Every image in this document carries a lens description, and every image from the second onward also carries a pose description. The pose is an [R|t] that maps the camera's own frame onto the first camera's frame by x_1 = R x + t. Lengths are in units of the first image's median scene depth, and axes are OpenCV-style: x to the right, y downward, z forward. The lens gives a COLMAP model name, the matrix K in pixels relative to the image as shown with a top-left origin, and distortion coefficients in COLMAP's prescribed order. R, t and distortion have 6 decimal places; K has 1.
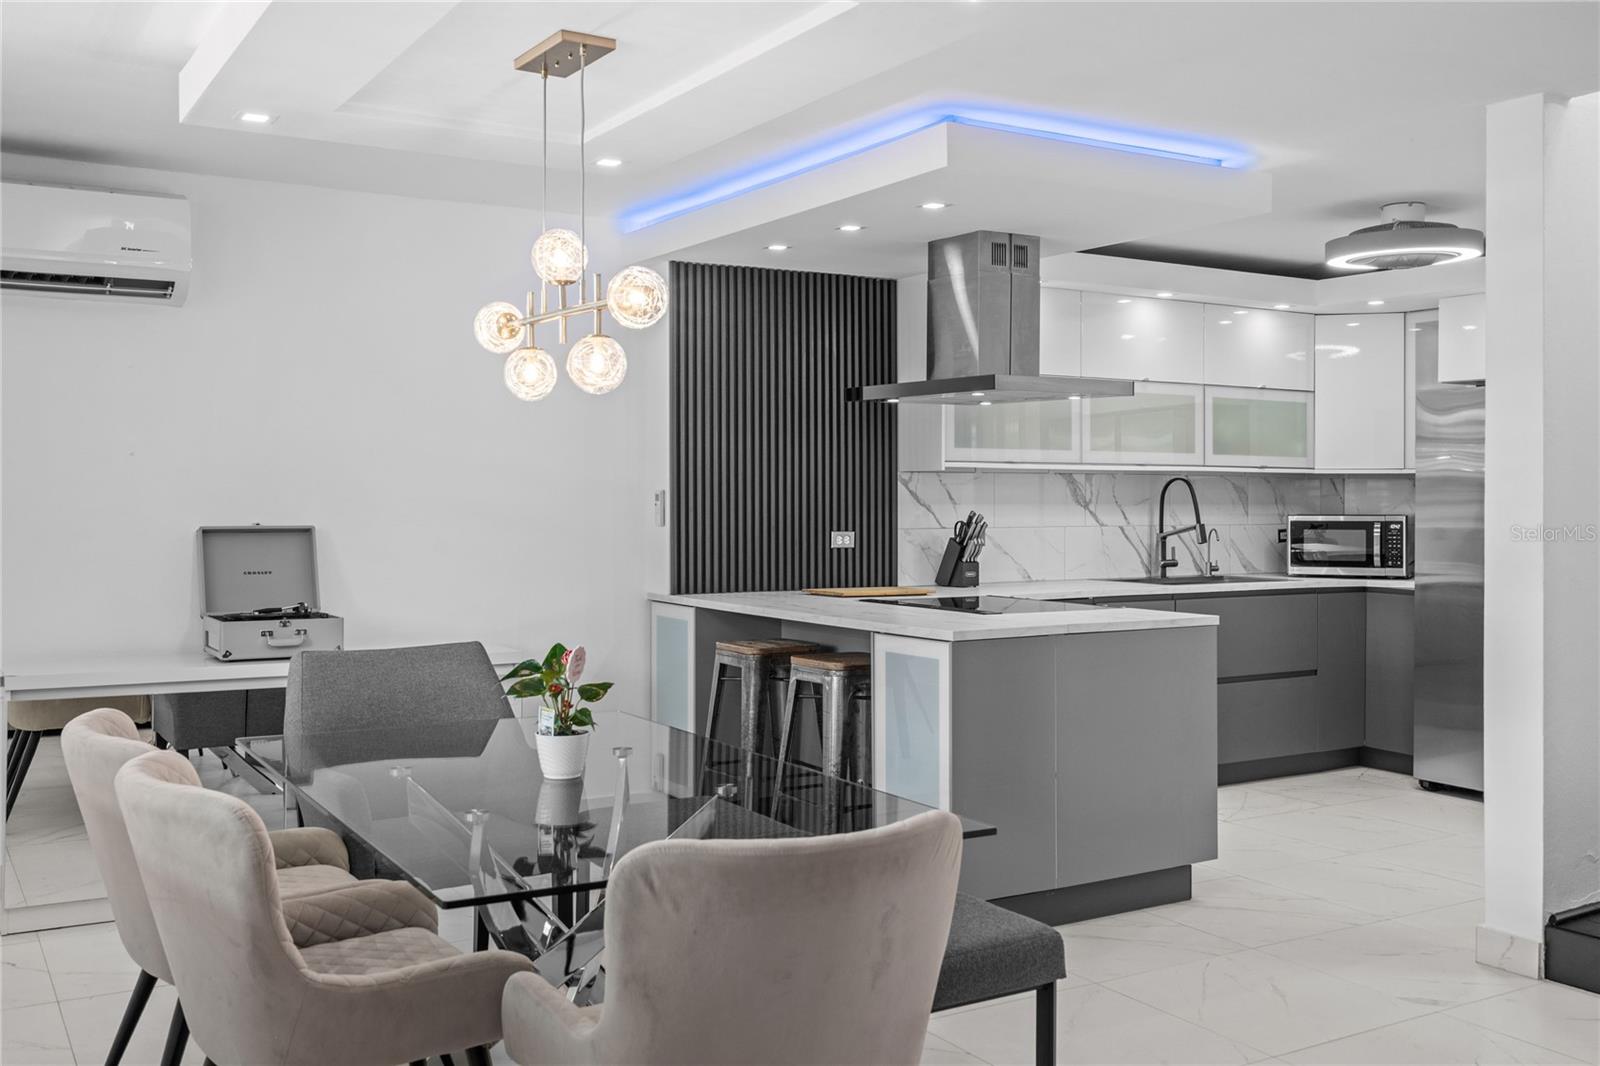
lens RADIAL K [[1555.2, 0, 801.9], [0, 1555.2, 525.2], [0, 0, 1]] dist [-0.044803, 0.000000]
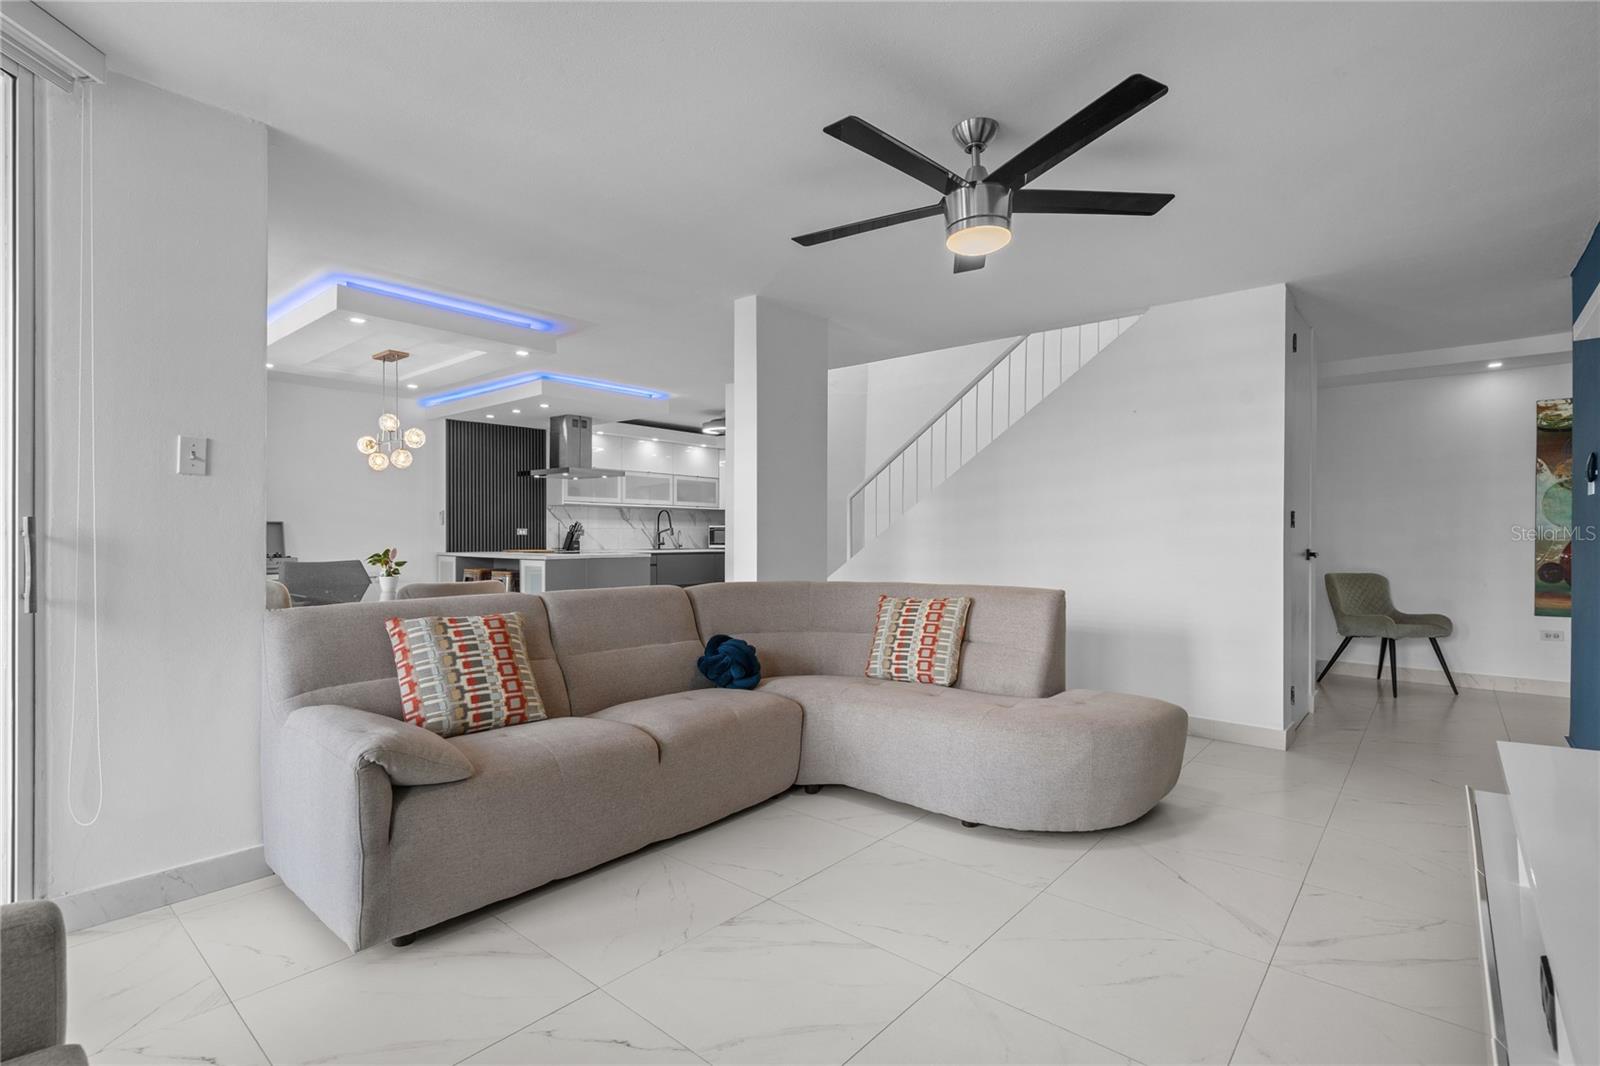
lens RADIAL K [[759.8, 0, 791.3], [0, 759.8, 538.4], [0, 0, 1]] dist [-0.001462, 0.000149]
pose [[0.952518, 0.000295, 0.304482, 0.074596], [0.002536, 0.999957, -0.008901, 0.035925], [-0.304472, 0.009251, 0.952476, -0.344078]]
